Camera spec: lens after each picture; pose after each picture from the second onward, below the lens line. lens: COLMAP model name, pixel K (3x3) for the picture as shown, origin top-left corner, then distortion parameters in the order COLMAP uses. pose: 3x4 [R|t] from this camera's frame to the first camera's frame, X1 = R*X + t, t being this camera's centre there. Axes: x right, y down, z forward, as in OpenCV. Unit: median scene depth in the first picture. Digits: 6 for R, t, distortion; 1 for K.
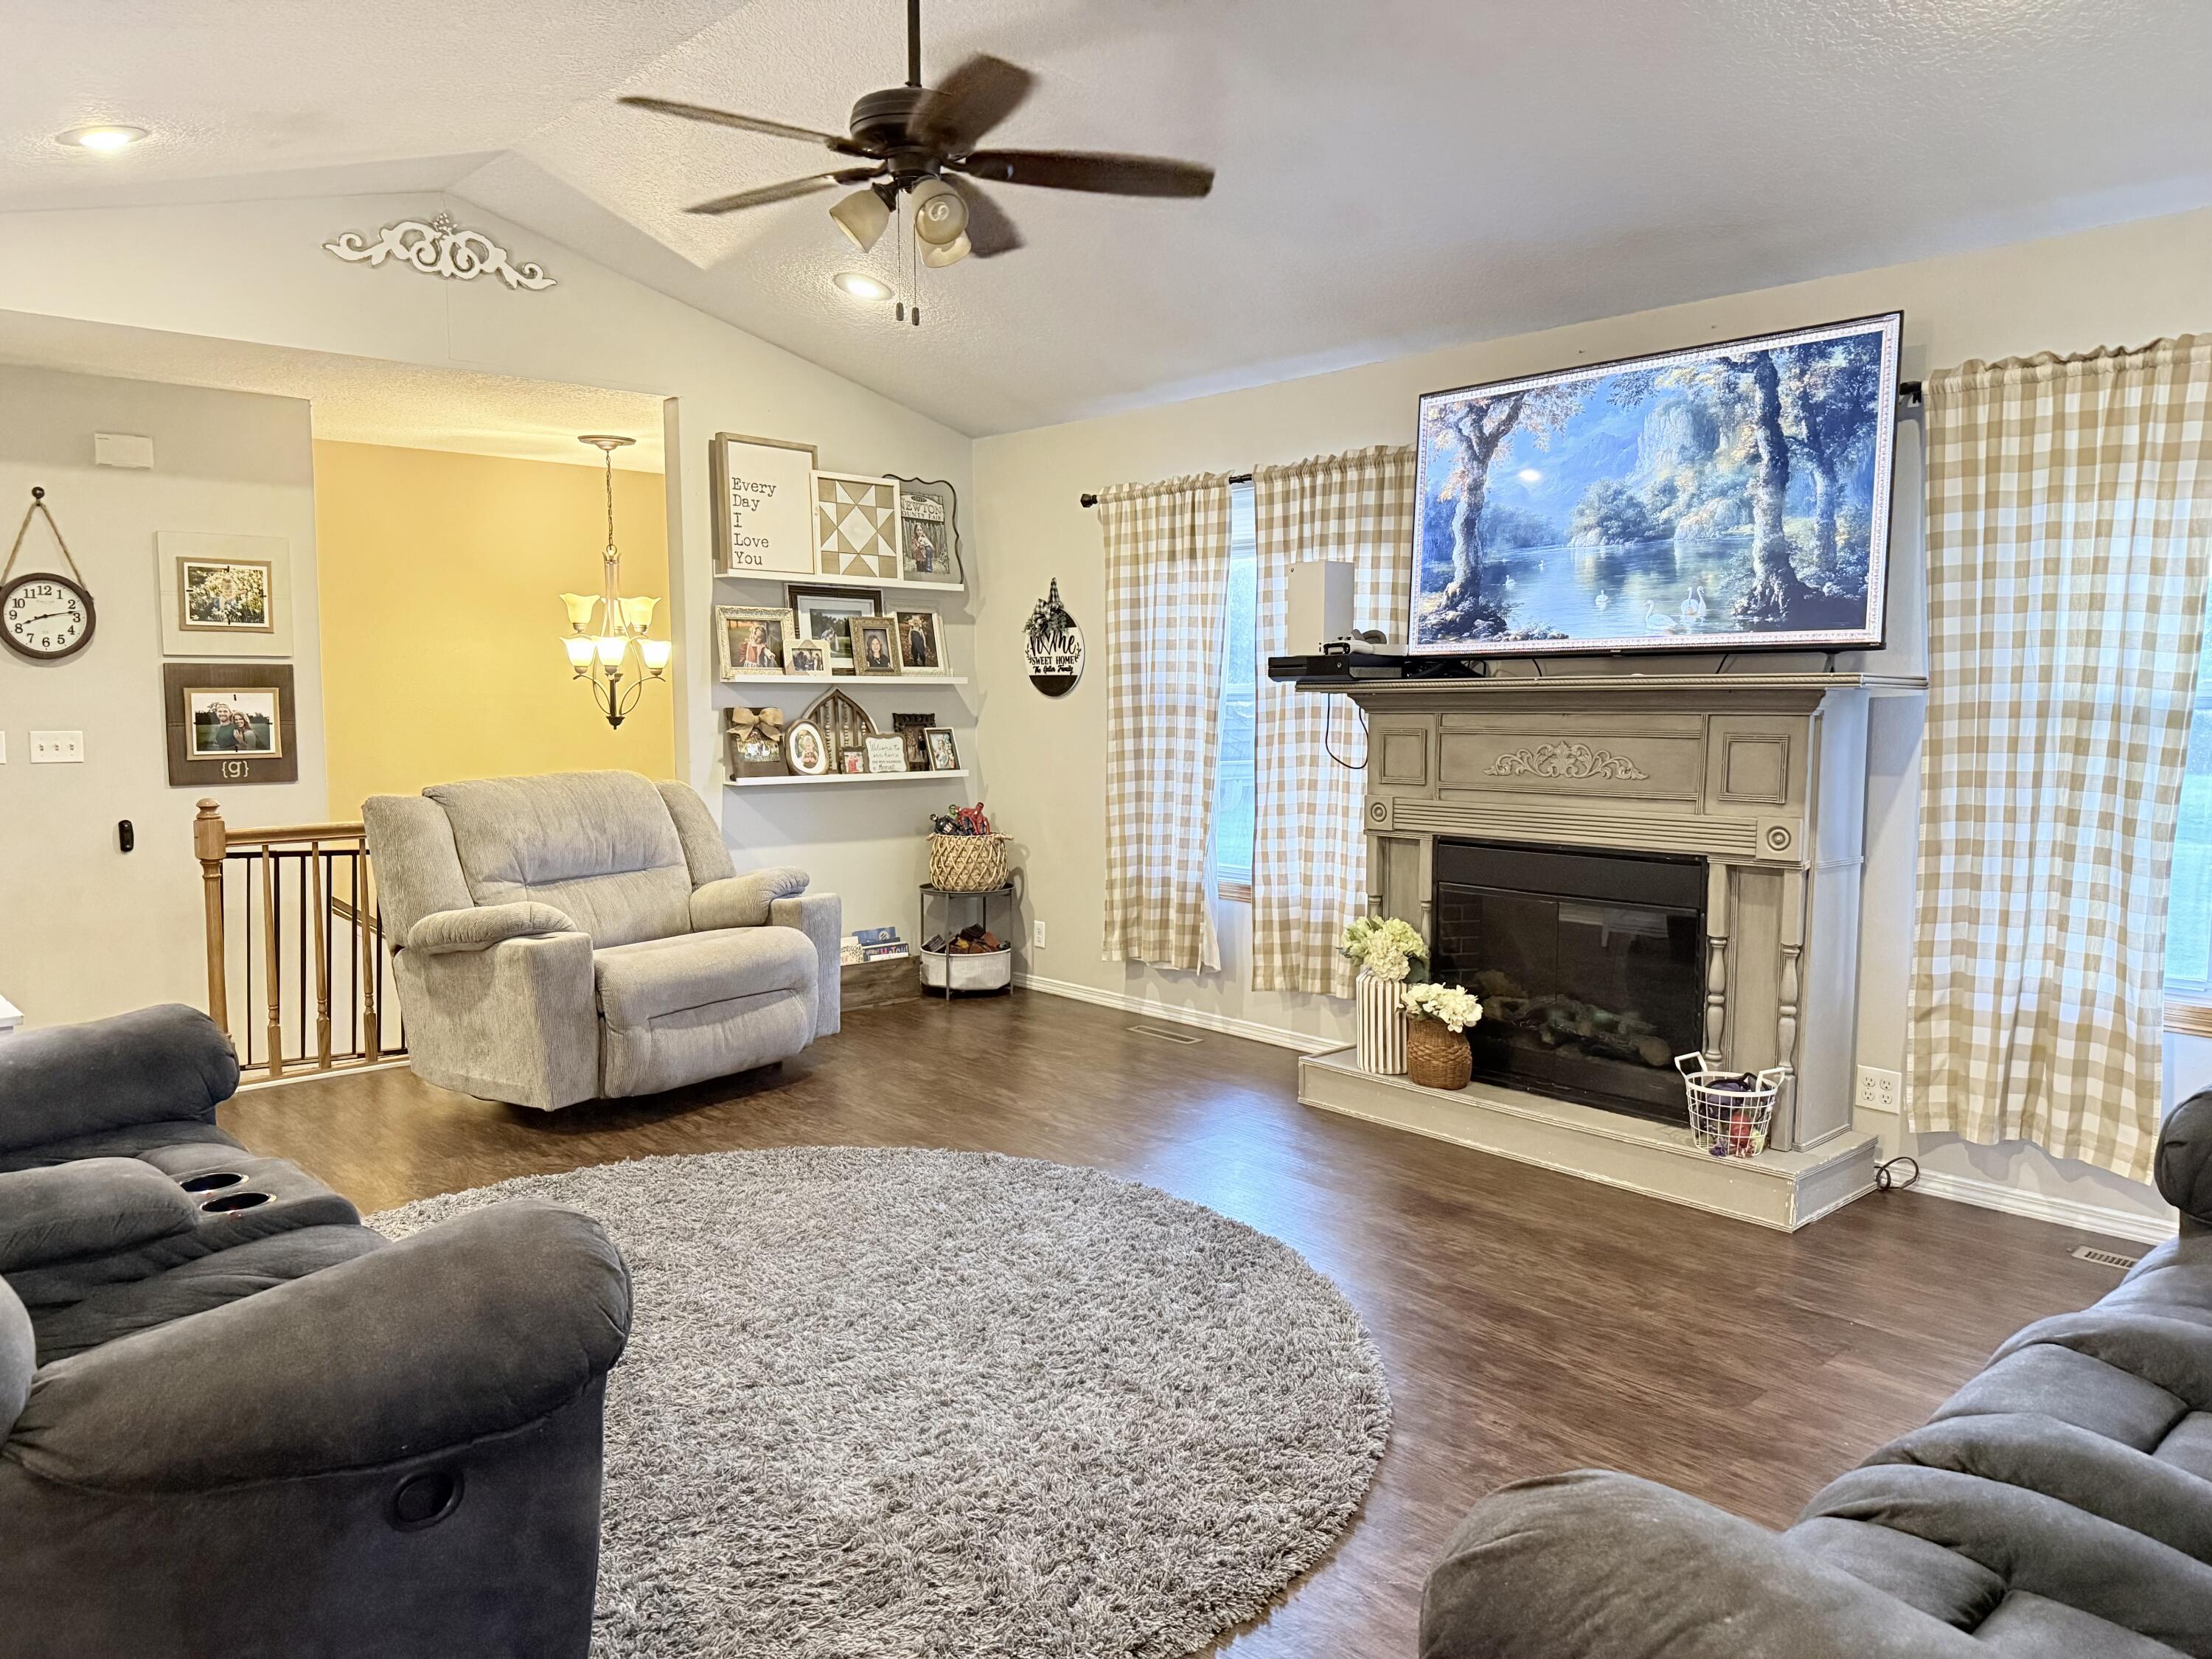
lens RADIAL K [[1509.6, 0, 1106.0], [0, 1509.6, 829.5], [0, 0, 1]] dist [0.161380, -0.298992]
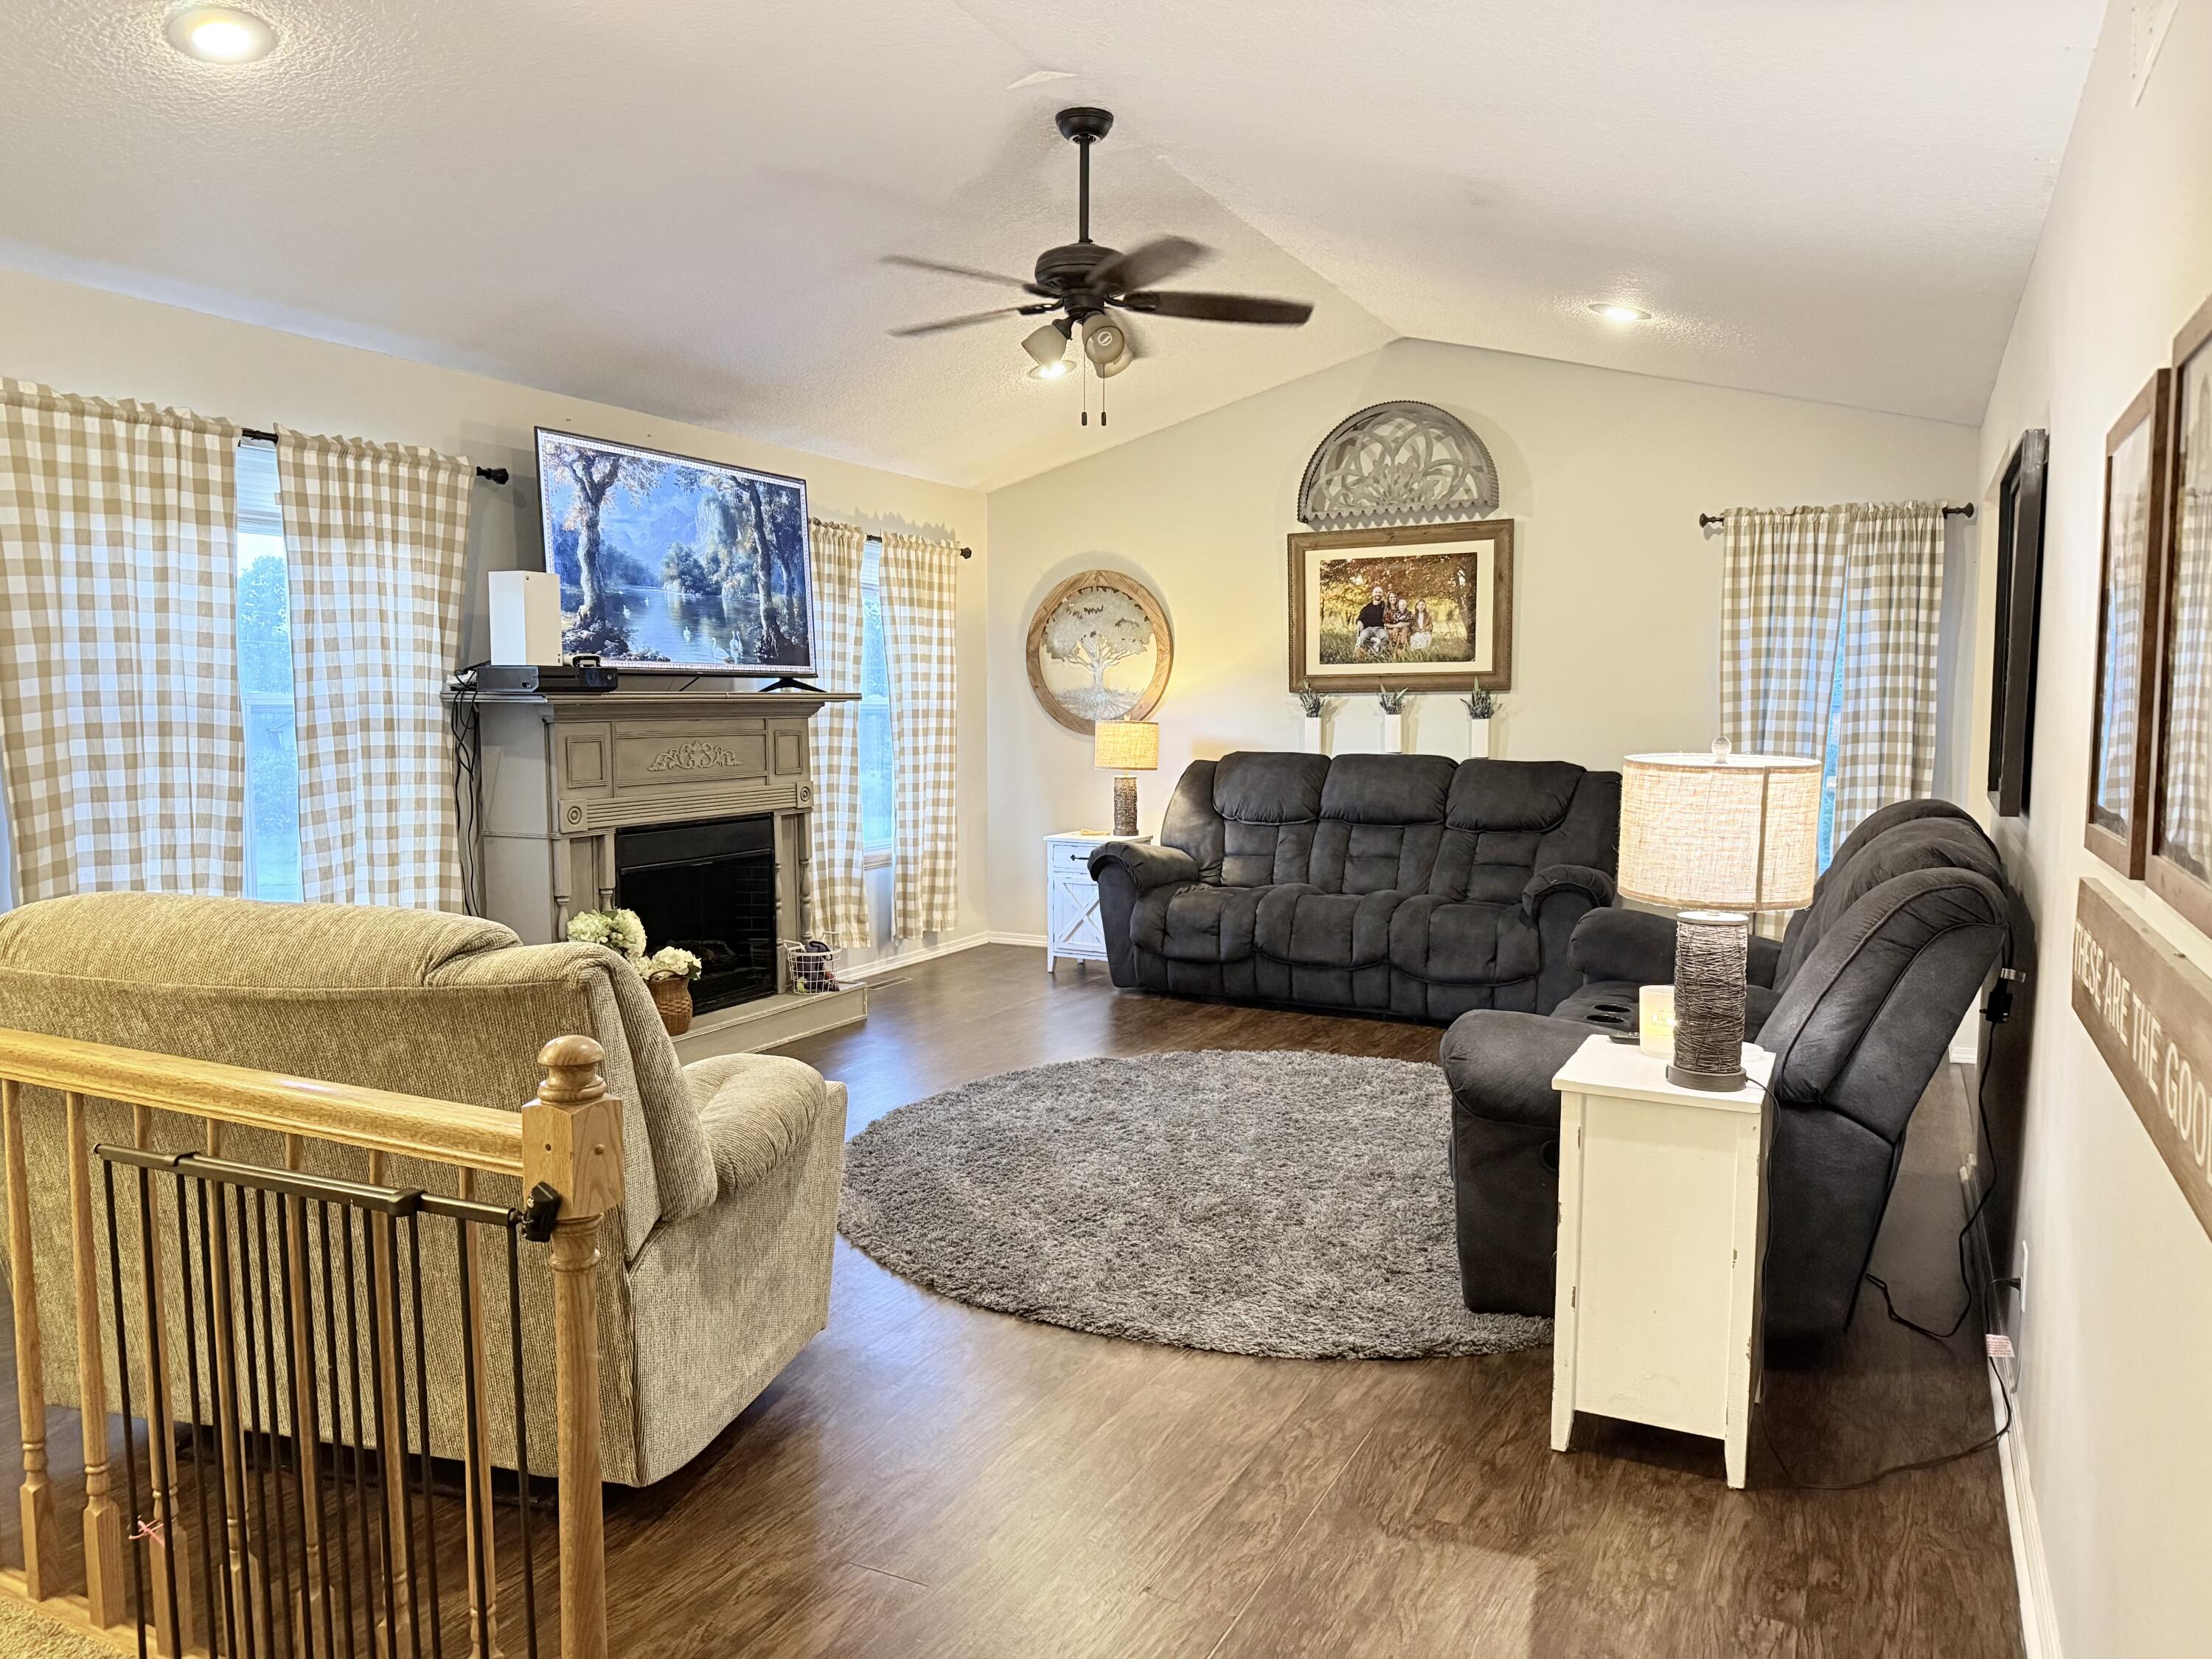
lens RADIAL K [[1509.6, 0, 1106.0], [0, 1509.6, 829.5], [0, 0, 1]] dist [0.161380, -0.298992]
pose [[-0.328164, -0.084383, 0.940844, -1.034202], [0.083210, 0.989548, 0.117774, -0.105153], [-0.940949, 0.116937, -0.317712, 1.074193]]
